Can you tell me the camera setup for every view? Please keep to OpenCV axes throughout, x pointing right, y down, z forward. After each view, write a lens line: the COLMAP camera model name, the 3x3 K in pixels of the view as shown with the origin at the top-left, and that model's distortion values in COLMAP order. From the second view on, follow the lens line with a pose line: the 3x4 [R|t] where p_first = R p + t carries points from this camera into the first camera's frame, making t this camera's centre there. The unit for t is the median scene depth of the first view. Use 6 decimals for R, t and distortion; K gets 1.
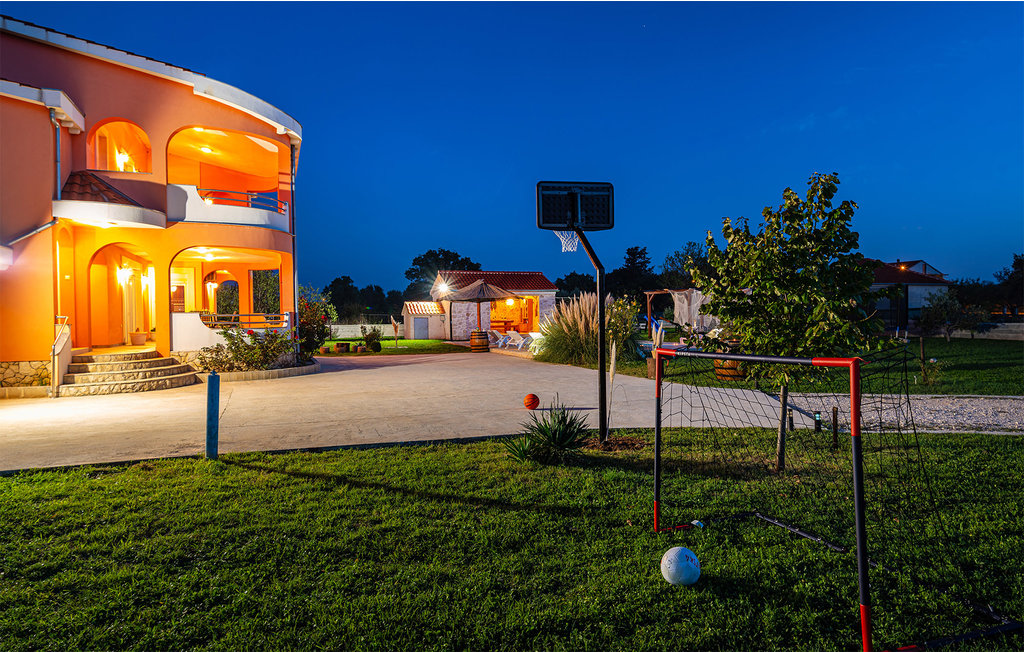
lens RADIAL K [[637.0, 0, 512.0], [0, 637.0, 326.0], [0, 0, 1]] dist [0.000416, 0.000010]
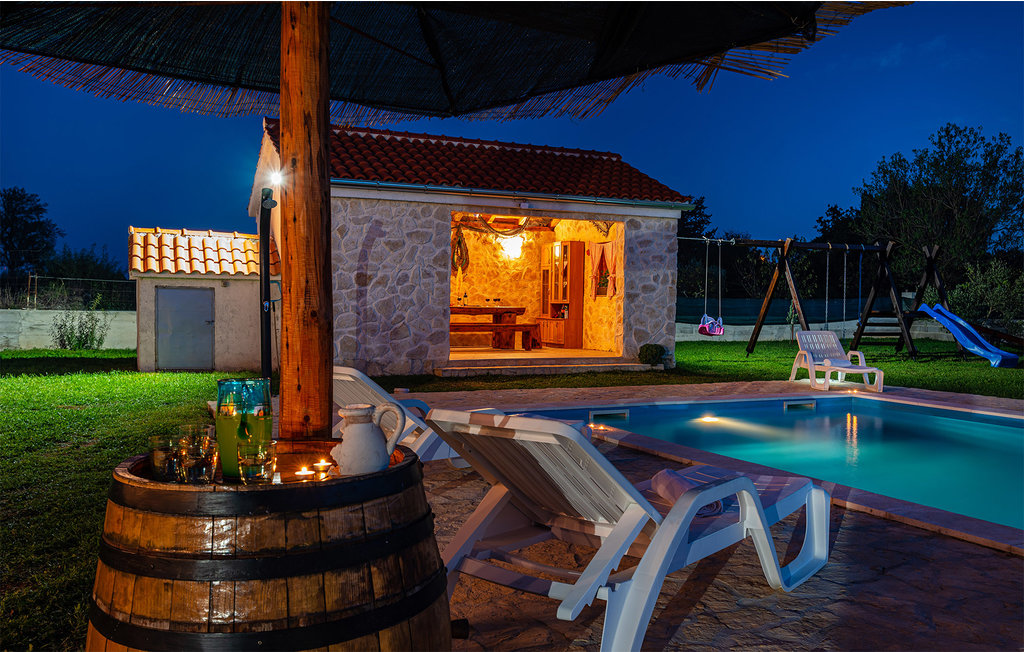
lens RADIAL K [[855.5, 0, 512.0], [0, 855.5, 326.0], [0, 0, 1]] dist [-0.011823, -0.007346]
pose [[0.999312, 0.024623, 0.027736, -0.014751], [-0.024839, 0.999663, 0.007486, -0.003127], [-0.027542, -0.008170, 0.999587, 0.605906]]
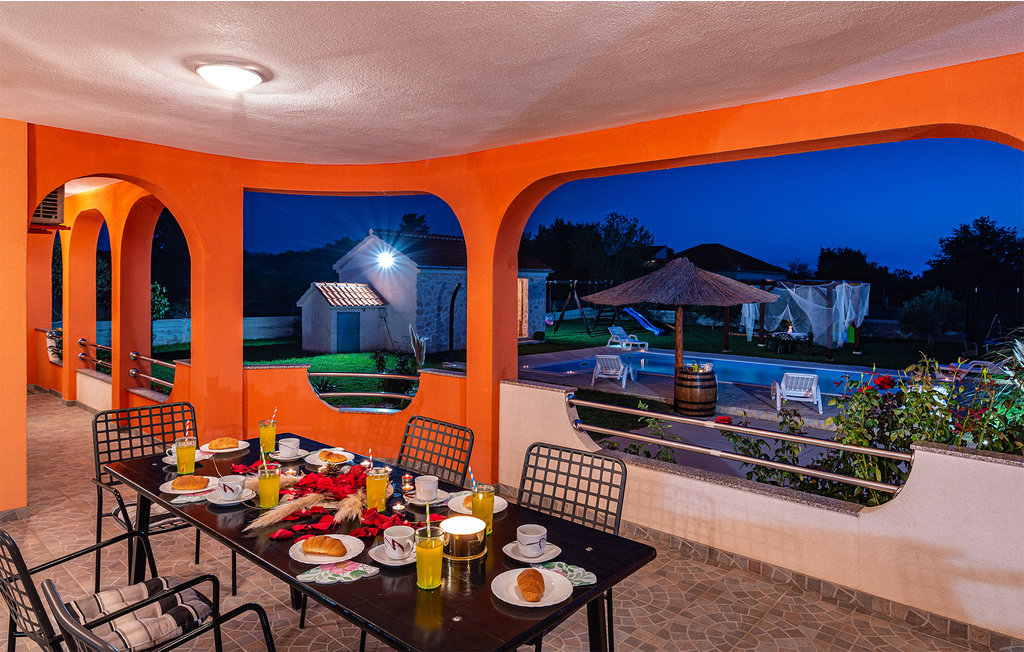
lens RADIAL K [[637.0, 0, 512.0], [0, 637.0, 326.0], [0, 0, 1]] dist [0.000416, 0.000010]
pose [[0.899822, -0.003967, 0.436240, -0.236784], [-0.019012, 0.998652, 0.048297, -0.028789], [-0.435843, -0.051753, 0.898533, 0.421588]]
